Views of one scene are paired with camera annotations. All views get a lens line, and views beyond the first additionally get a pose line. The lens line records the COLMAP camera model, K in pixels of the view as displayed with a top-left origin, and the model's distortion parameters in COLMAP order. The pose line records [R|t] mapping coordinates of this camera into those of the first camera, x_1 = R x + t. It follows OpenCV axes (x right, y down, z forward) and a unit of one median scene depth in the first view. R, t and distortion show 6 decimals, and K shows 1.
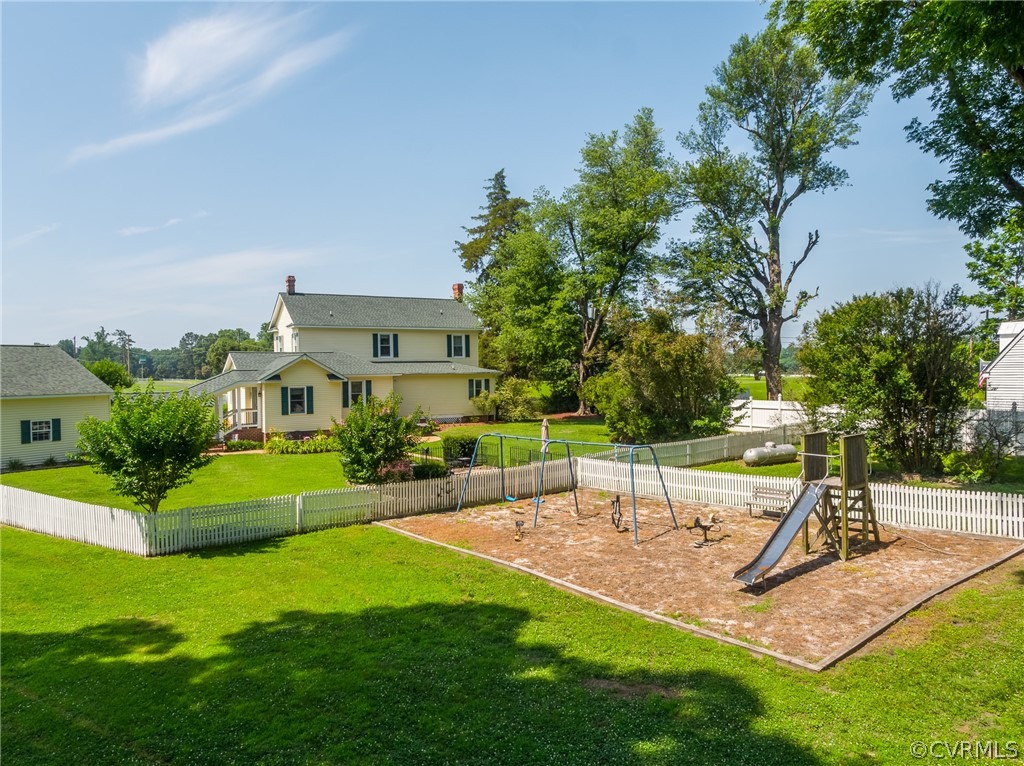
lens RADIAL K [[752.3, 0, 515.7], [0, 752.3, 390.0], [0, 0, 1]] dist [0.006048, -0.000553]
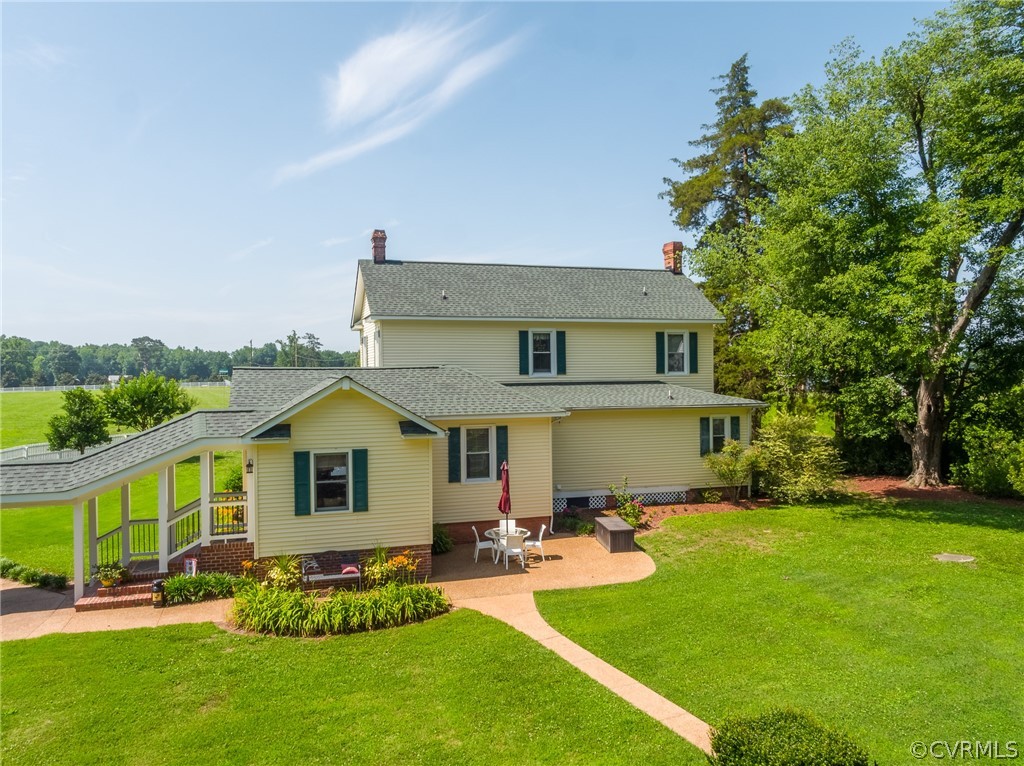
lens RADIAL K [[752.3, 0, 515.7], [0, 752.3, 390.0], [0, 0, 1]] dist [0.006048, -0.000553]
pose [[0.972718, 0.008467, -0.231838, -0.066082], [-0.009140, 0.999957, -0.001826, -0.031168], [0.231812, 0.003895, 0.972753, 0.468162]]
